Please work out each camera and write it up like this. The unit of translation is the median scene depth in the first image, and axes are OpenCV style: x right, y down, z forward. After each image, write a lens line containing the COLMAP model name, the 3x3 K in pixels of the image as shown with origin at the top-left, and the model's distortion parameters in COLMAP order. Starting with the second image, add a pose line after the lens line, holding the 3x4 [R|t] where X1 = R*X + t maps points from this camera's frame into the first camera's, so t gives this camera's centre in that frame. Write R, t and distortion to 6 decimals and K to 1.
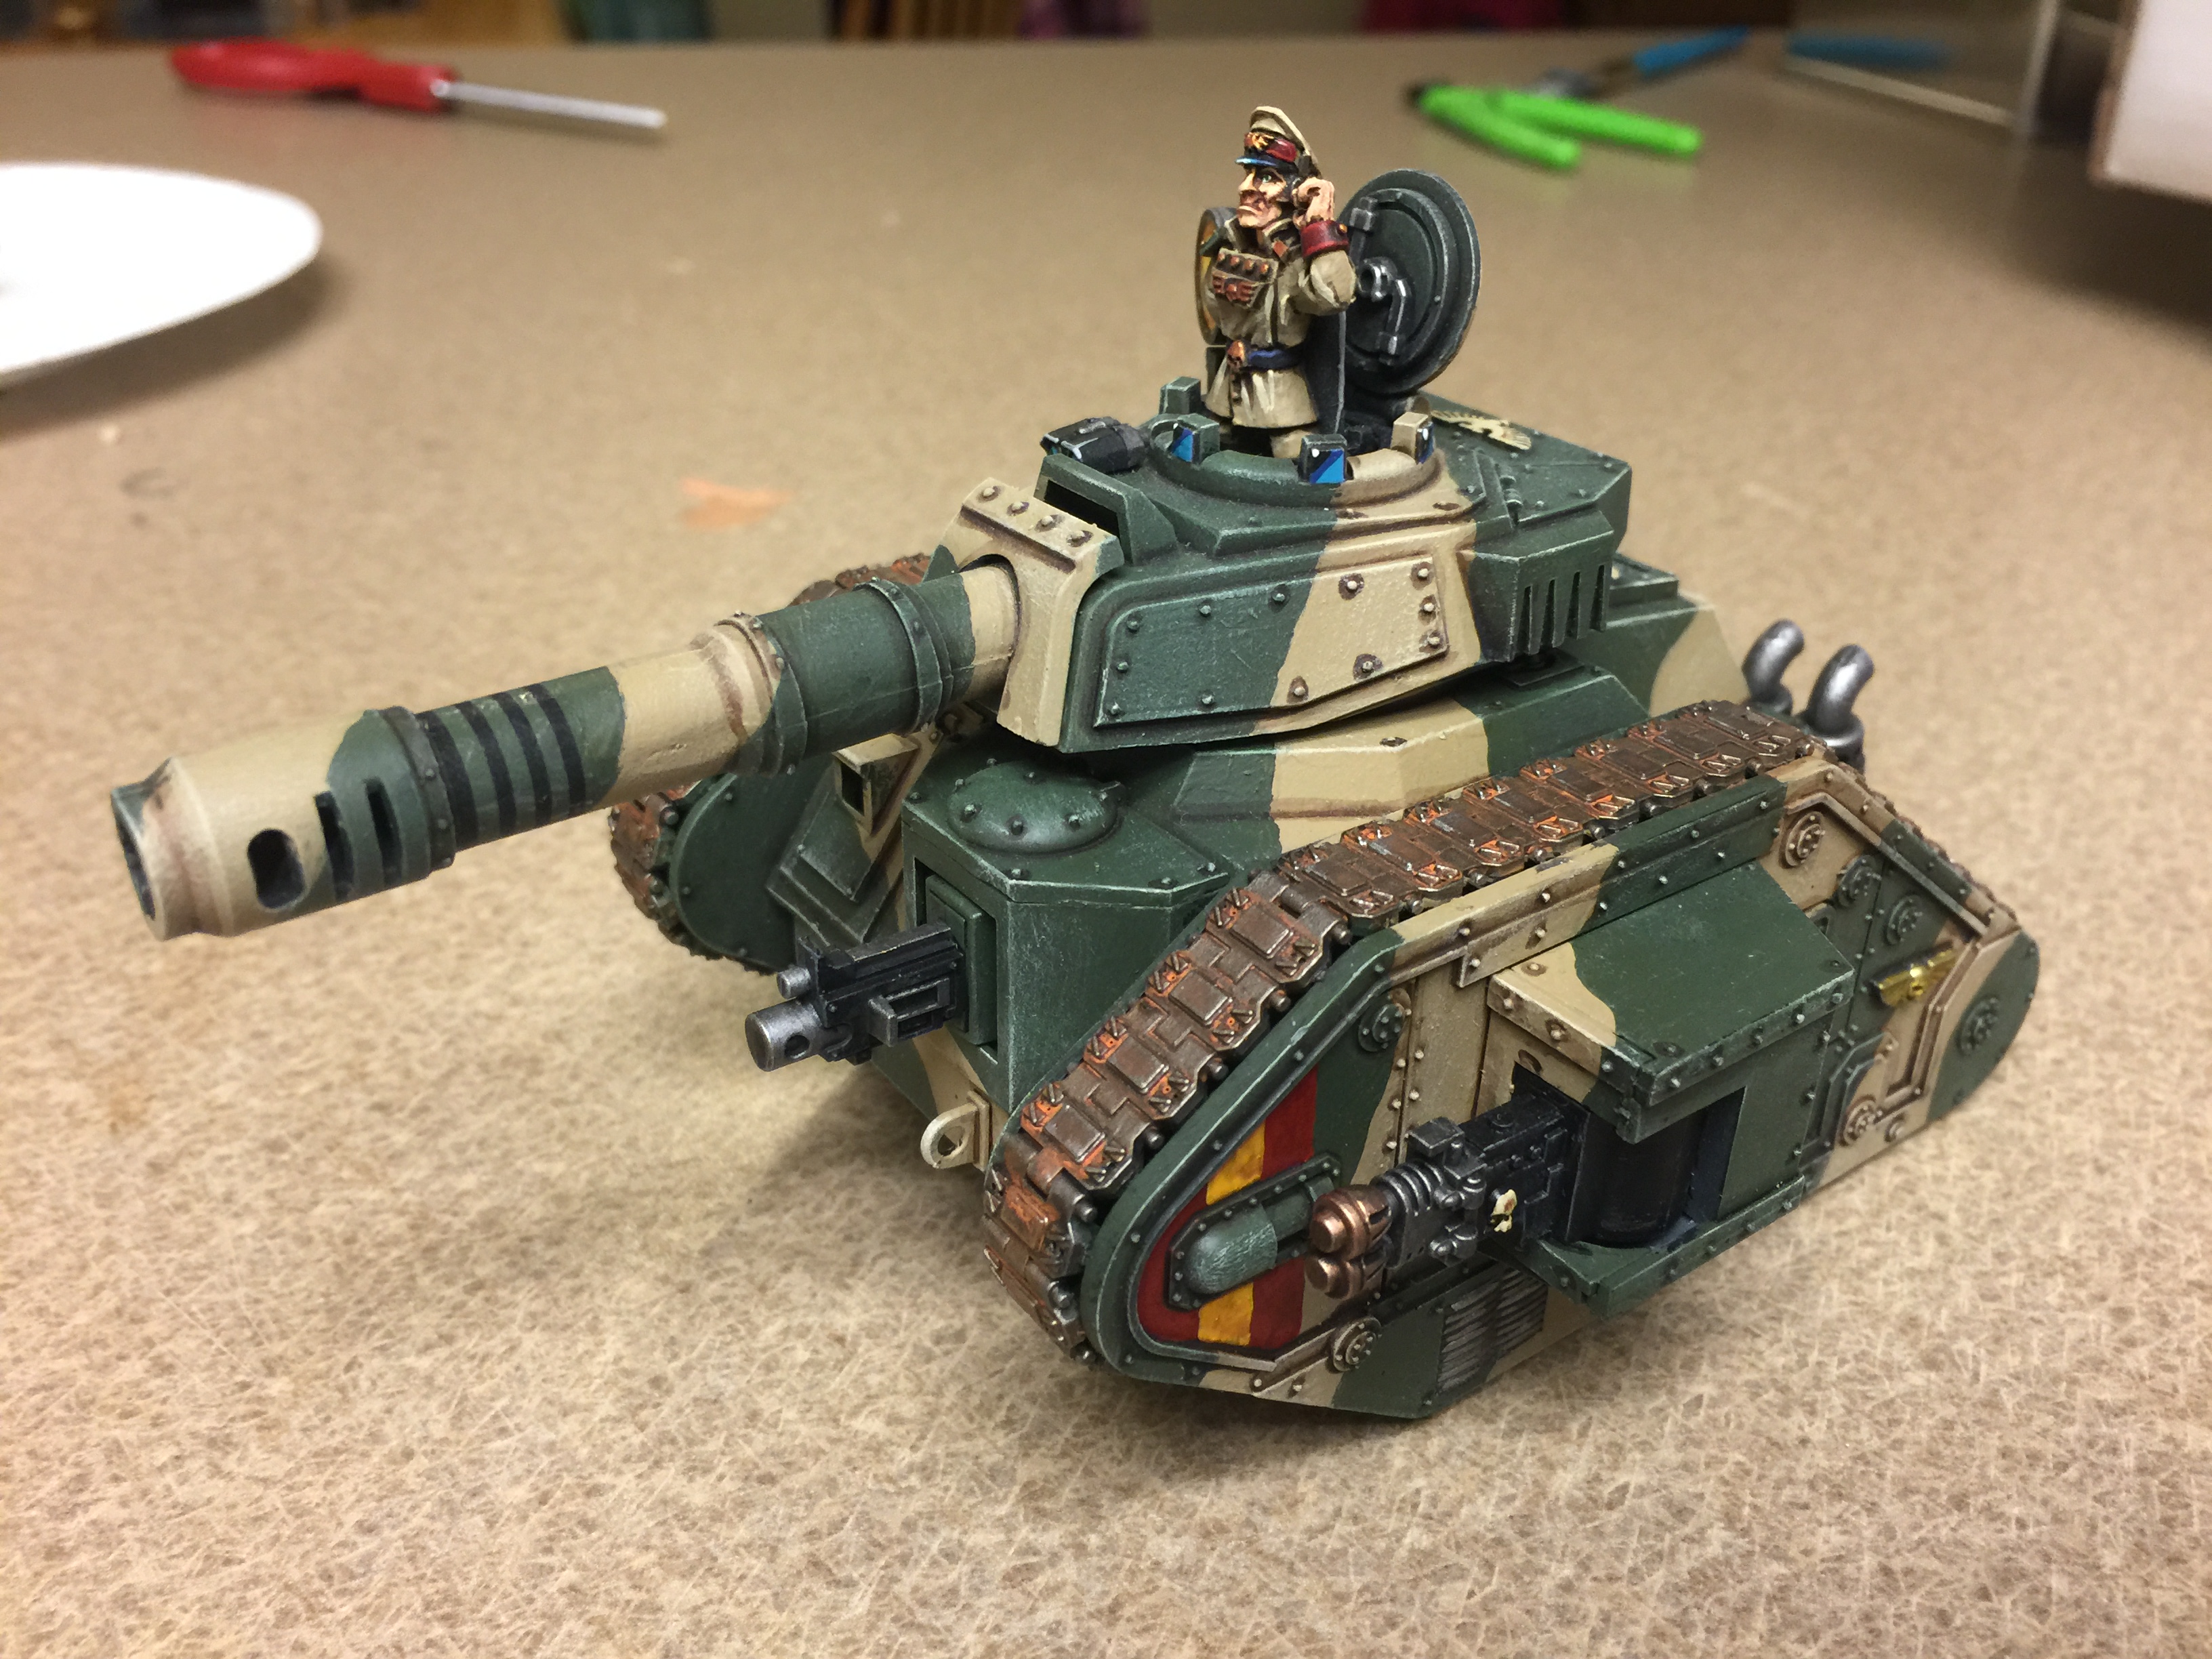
lens RADIAL K [[1958.8, 0, 1106.0], [0, 1958.8, 829.5], [0, 0, 1]] dist [0.040636, -0.076016]
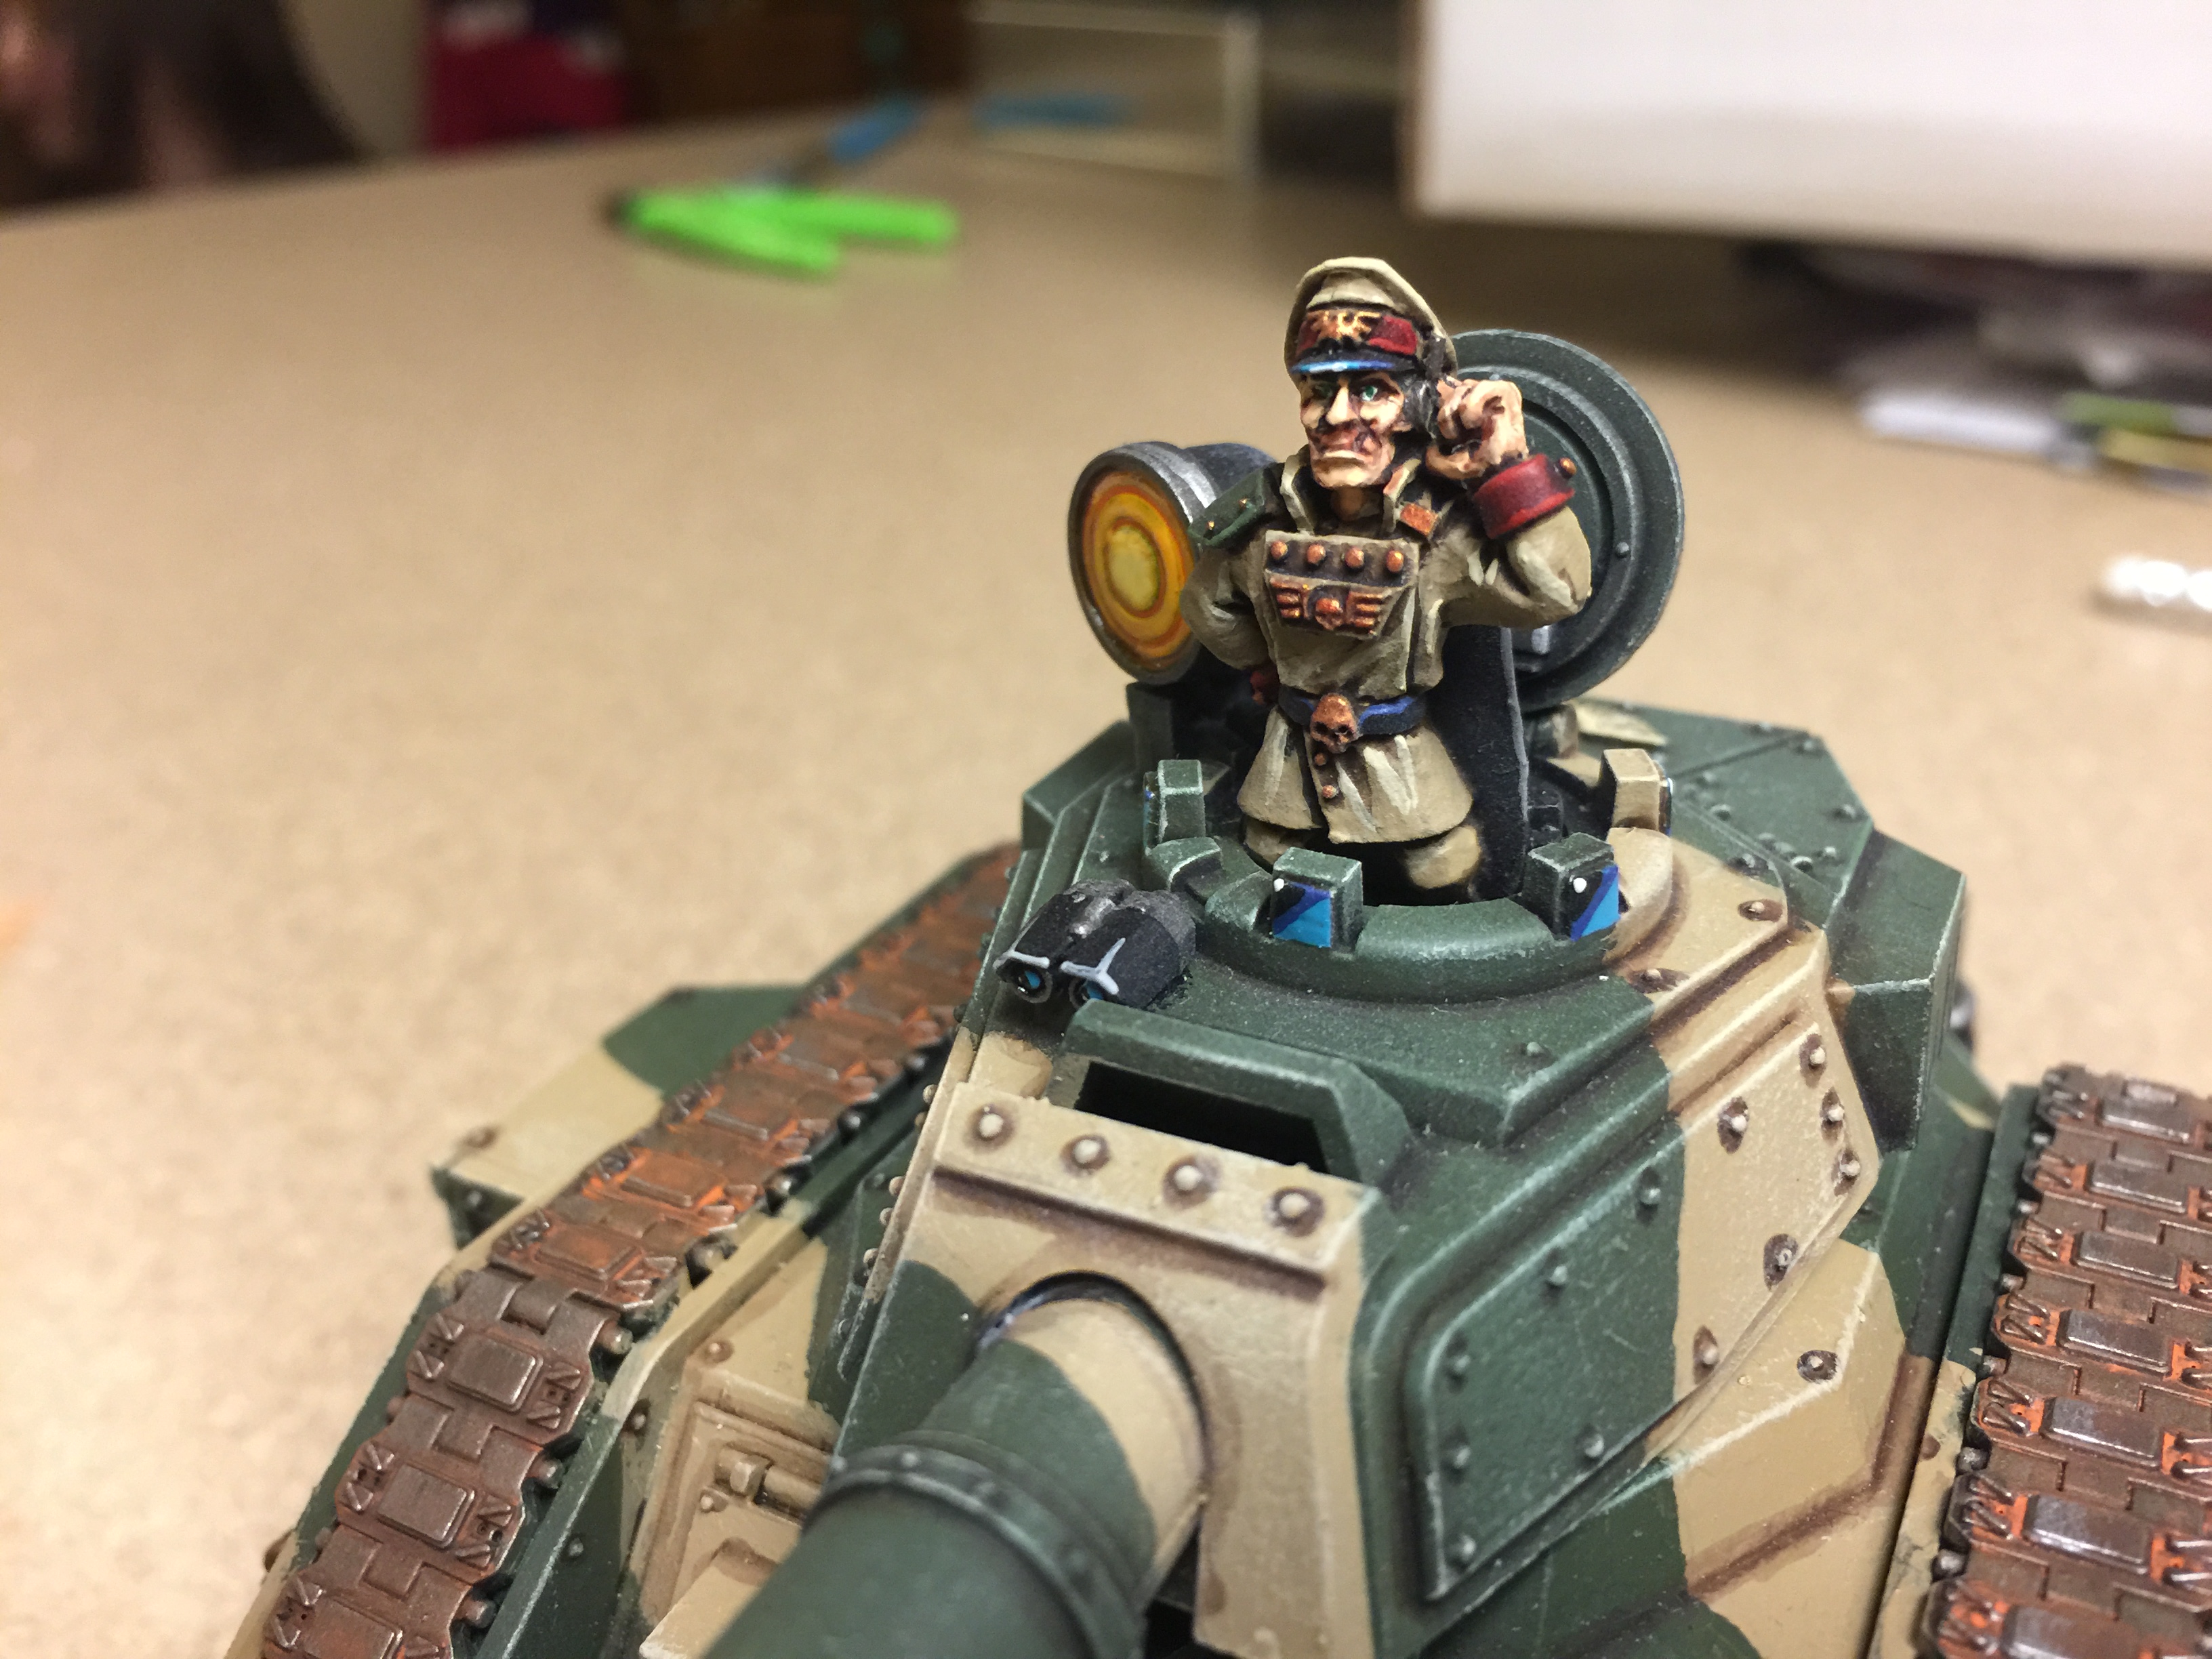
lens RADIAL K [[1993.1, 0, 1078.0], [0, 1993.1, 801.1], [0, 0, 1]] dist [0.017132, -0.006483]
pose [[0.898795, -0.231118, 0.372494, -0.204181], [0.254176, 0.967067, -0.013276, -0.239787], [-0.357159, 0.106612, 0.927940, 0.553897]]
